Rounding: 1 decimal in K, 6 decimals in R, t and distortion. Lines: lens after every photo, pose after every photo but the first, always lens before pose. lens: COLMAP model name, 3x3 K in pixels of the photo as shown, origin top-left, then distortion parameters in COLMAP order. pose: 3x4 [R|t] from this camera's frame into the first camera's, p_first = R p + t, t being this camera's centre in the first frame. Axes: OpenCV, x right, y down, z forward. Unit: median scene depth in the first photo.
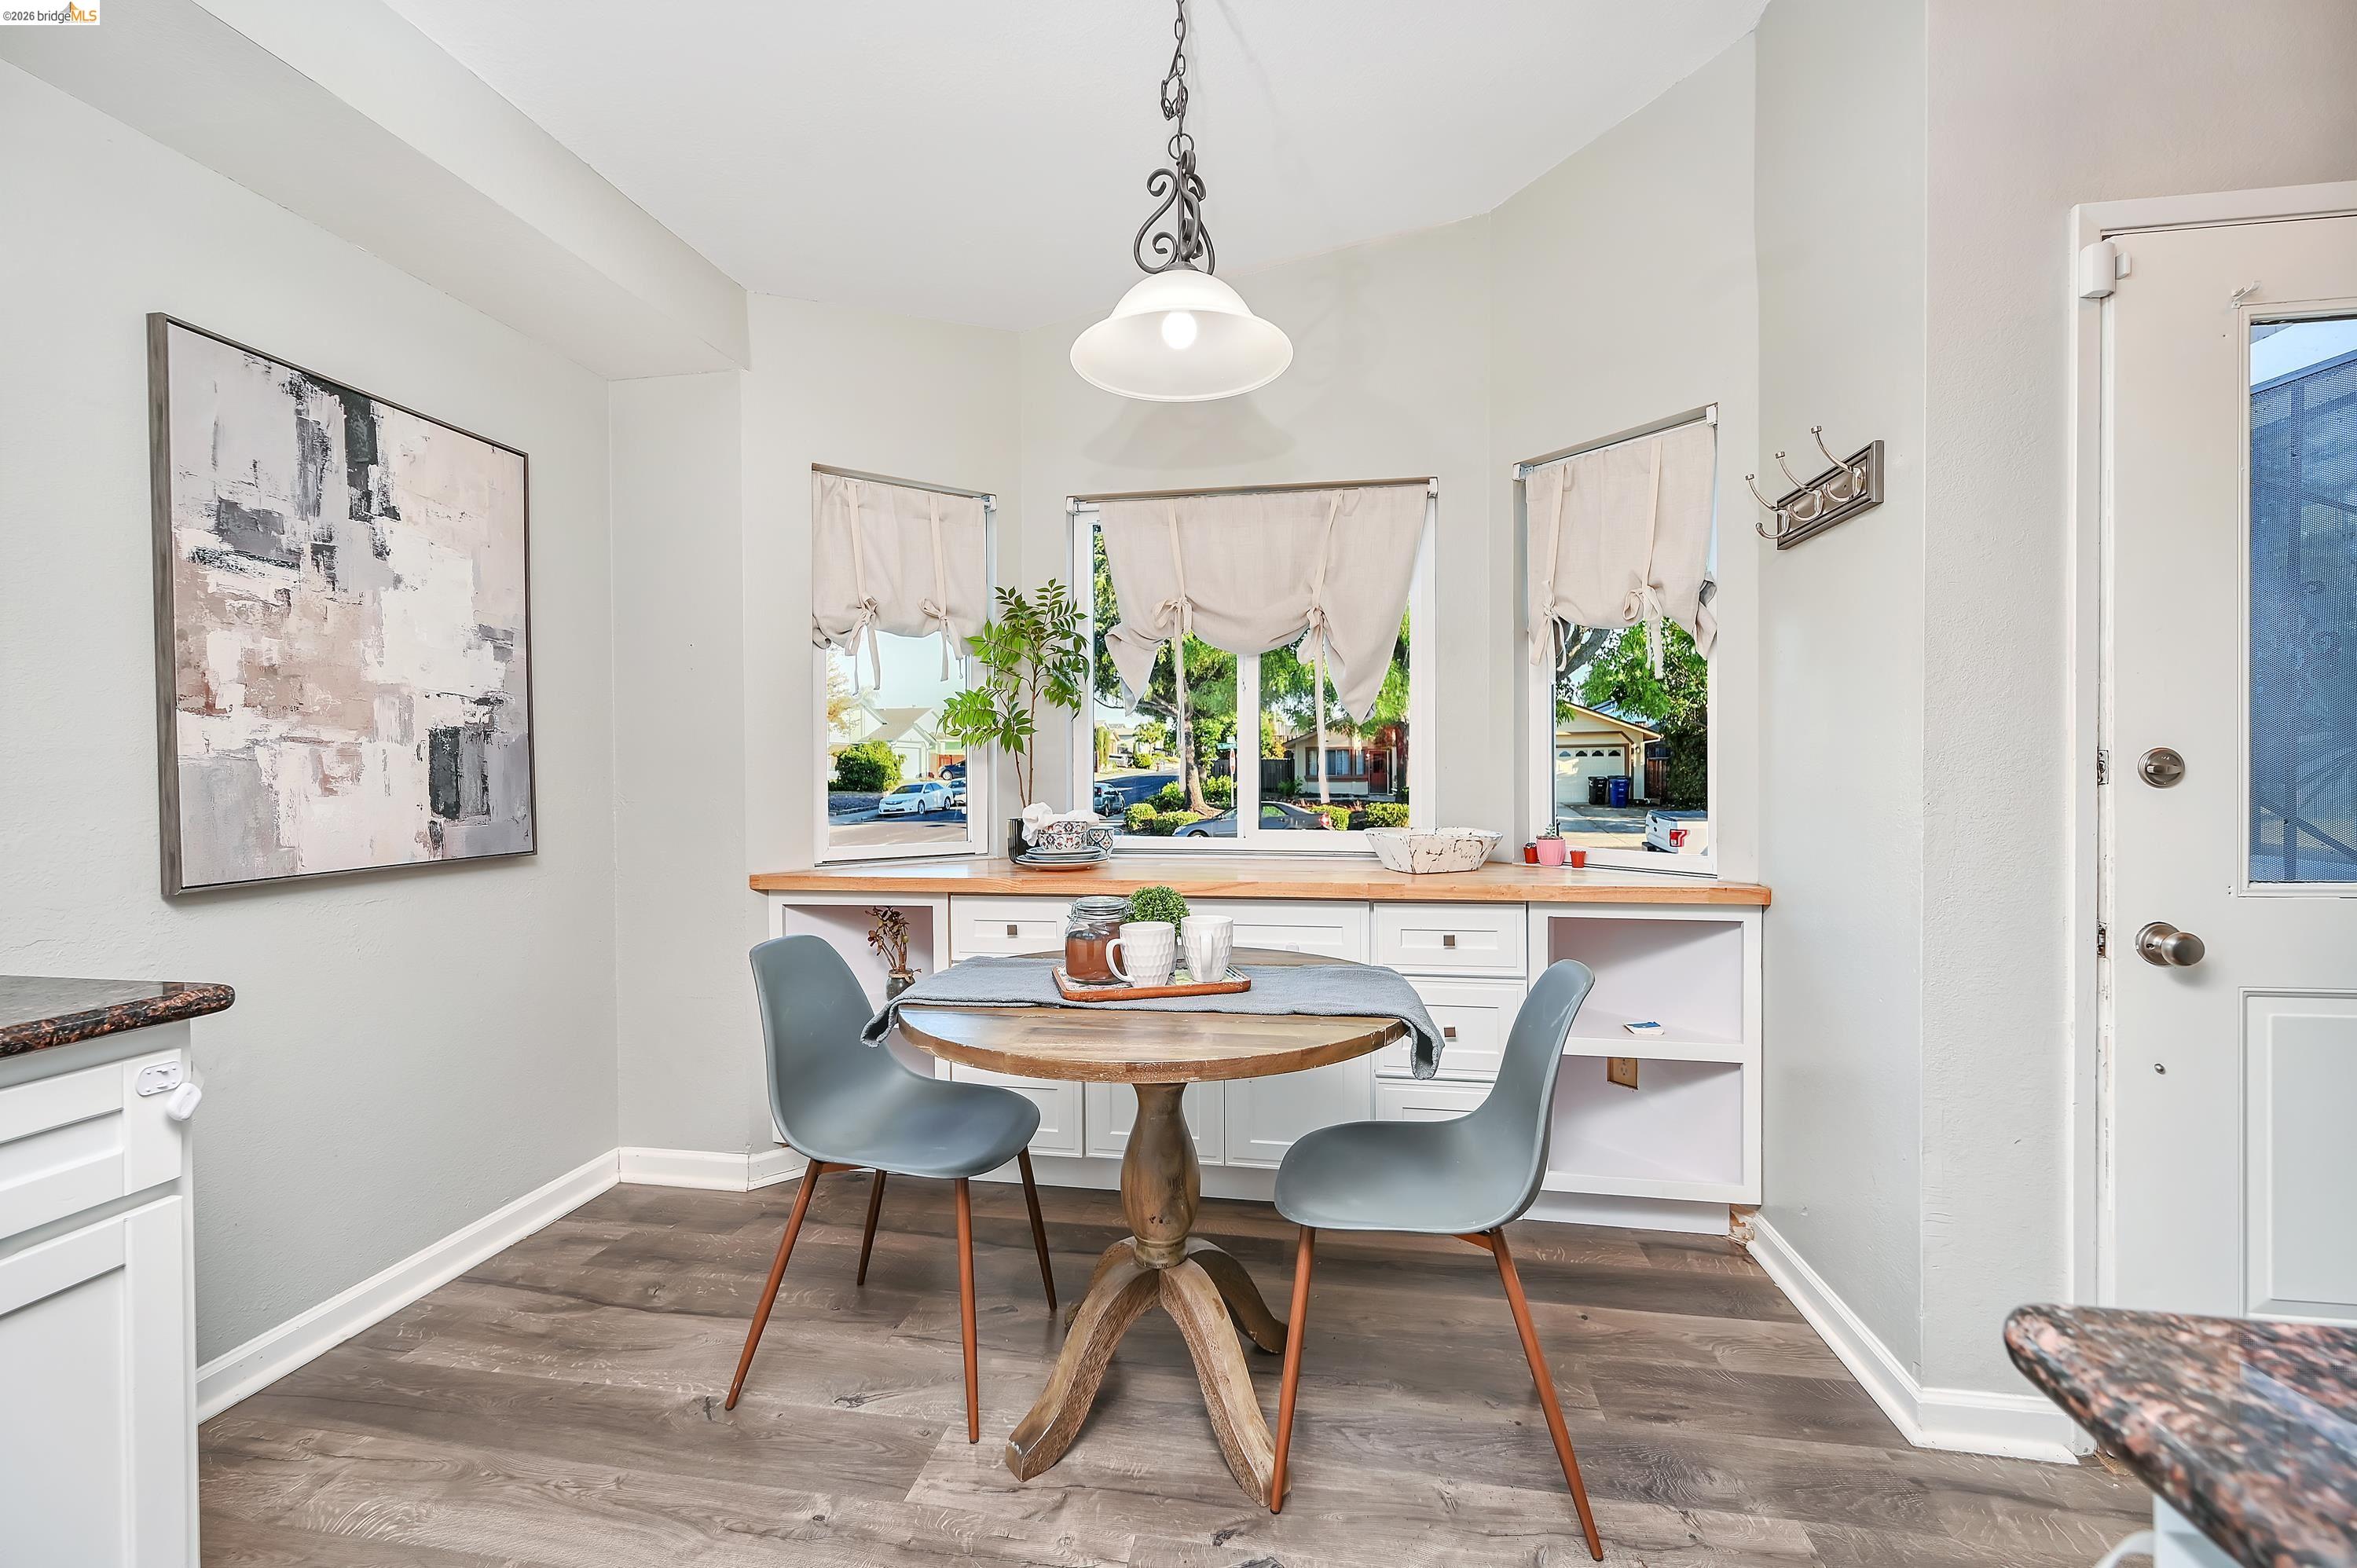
lens RADIAL K [[954.9, 0, 1178.7], [0, 954.9, 776.3], [0, 0, 1]] dist [0.000797, 0.000543]
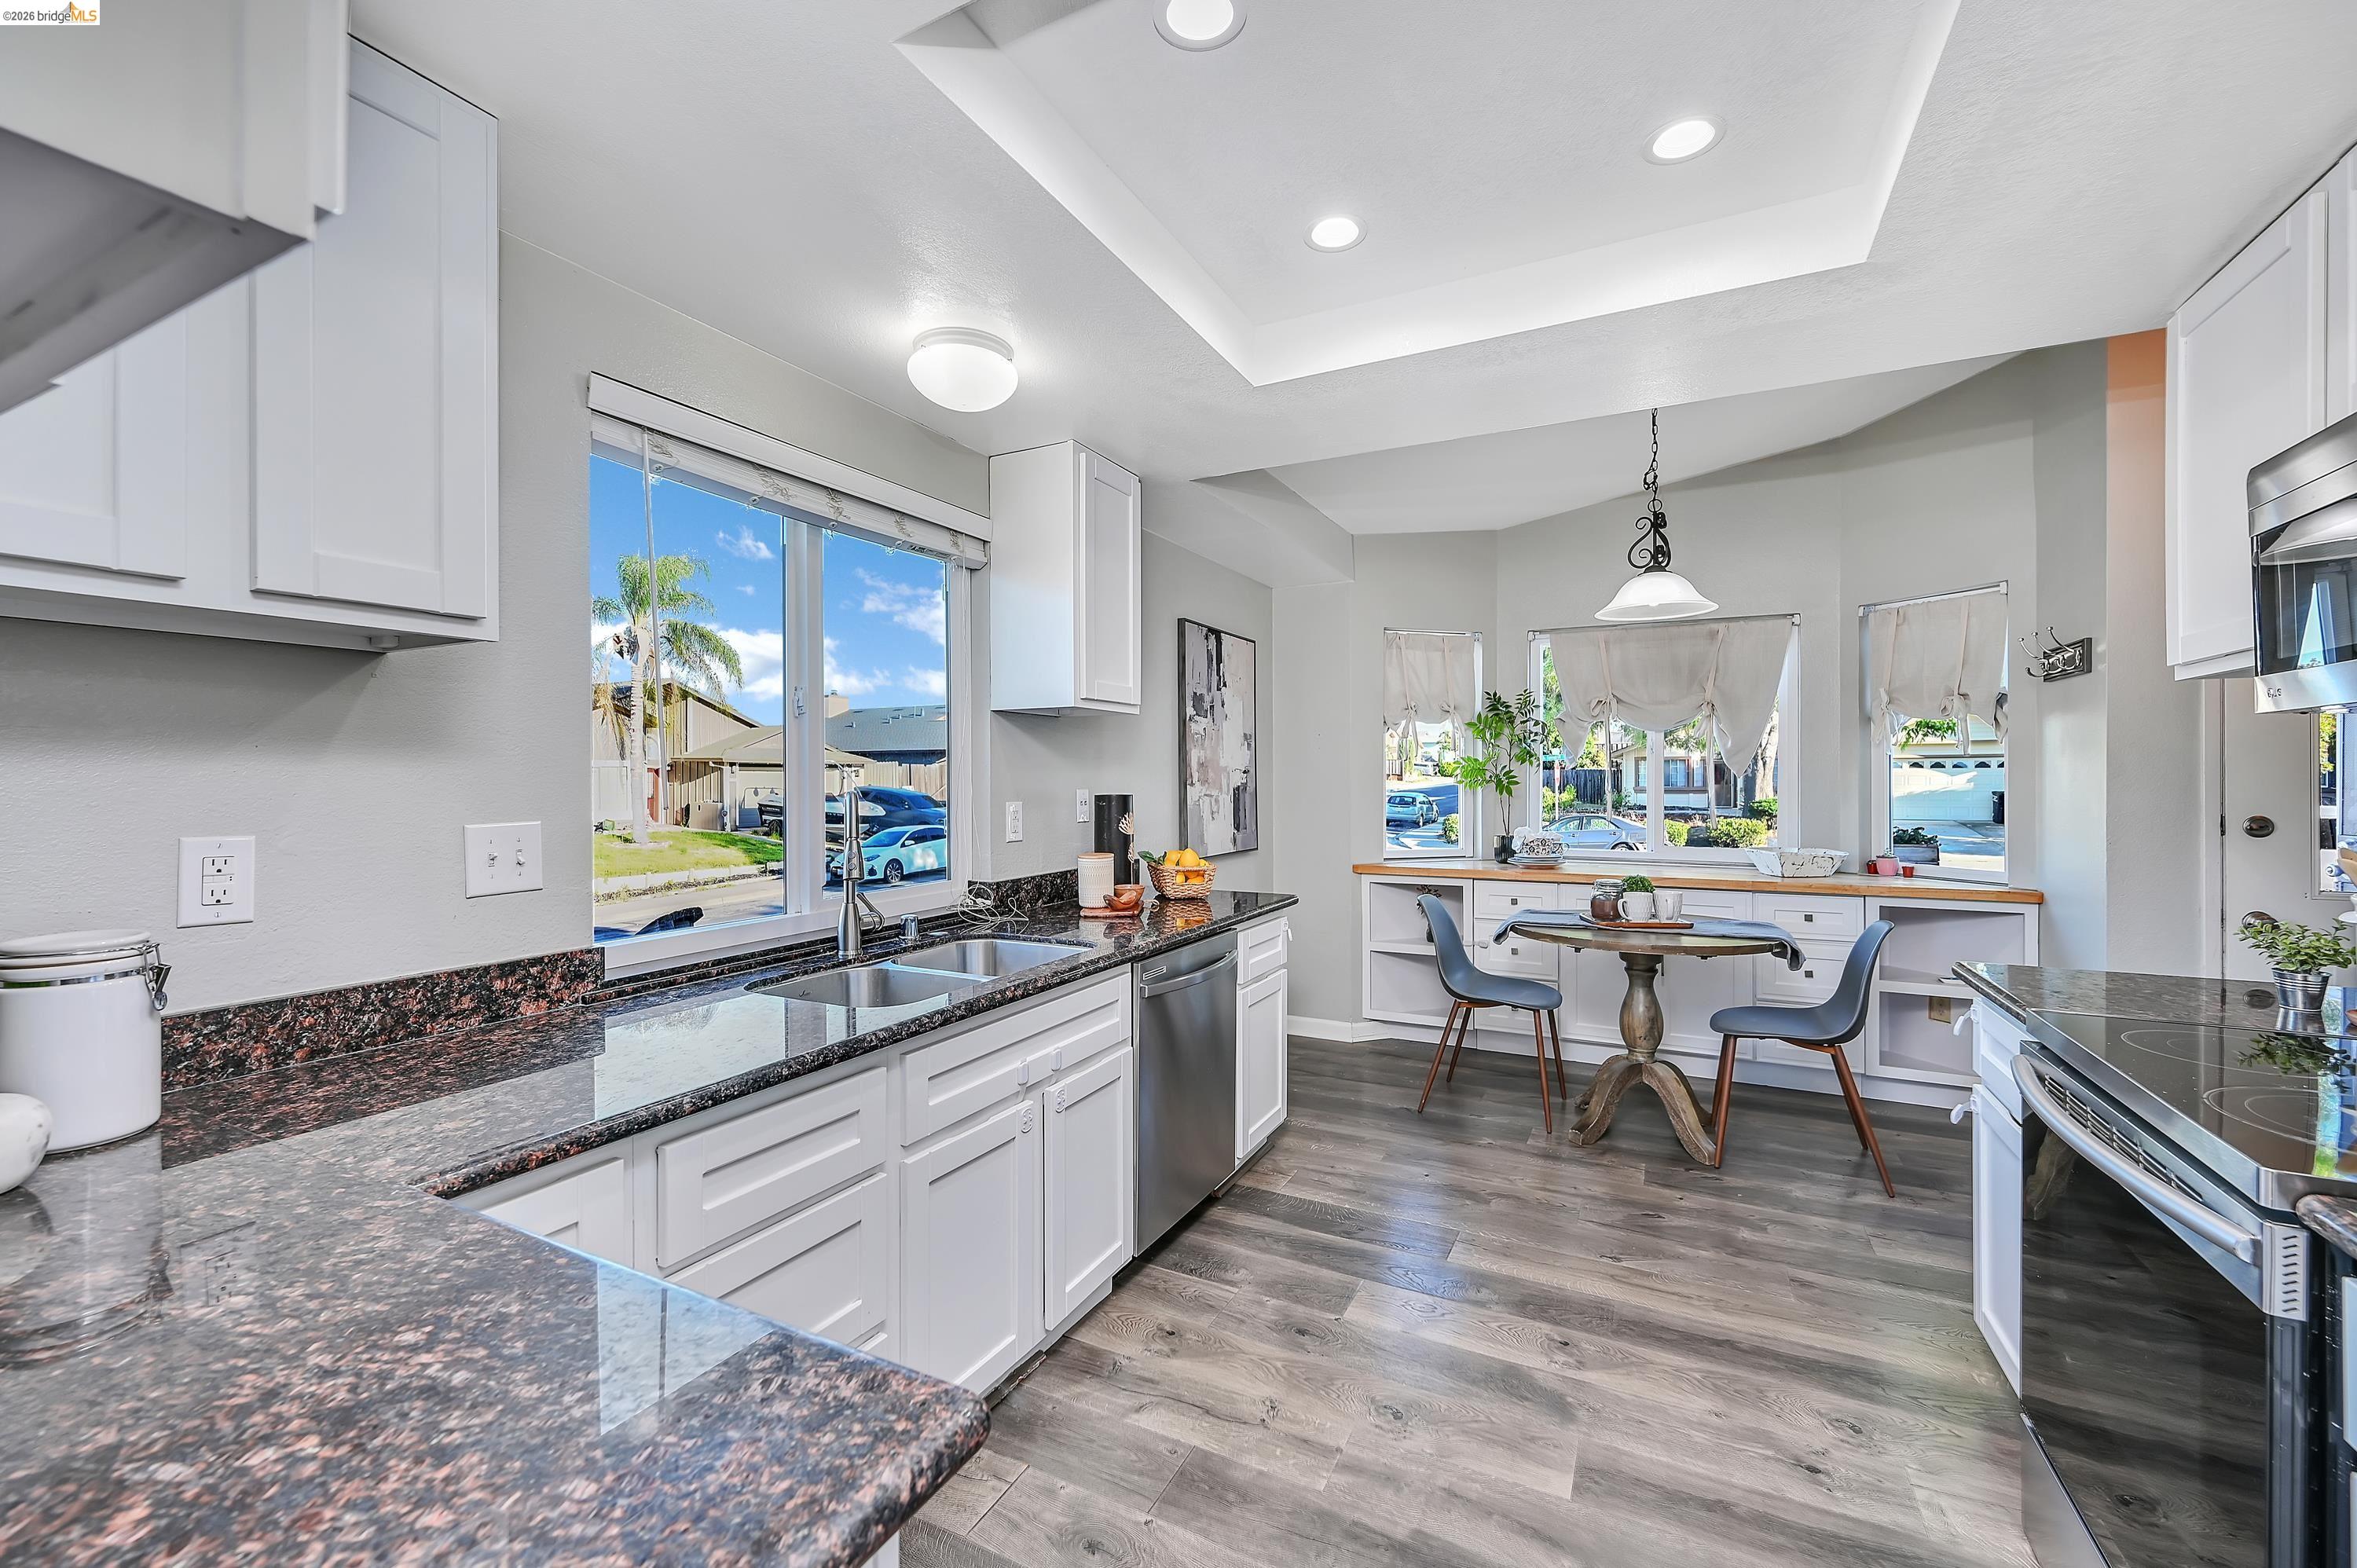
lens RADIAL K [[954.9, 0, 1178.7], [0, 954.9, 776.3], [0, 0, 1]] dist [0.000797, 0.000543]
pose [[0.953384, 0.003820, -0.301735, -0.253249], [-0.005973, 0.999963, -0.006215, -0.053633], [0.301700, 0.007727, 0.953372, -0.891563]]
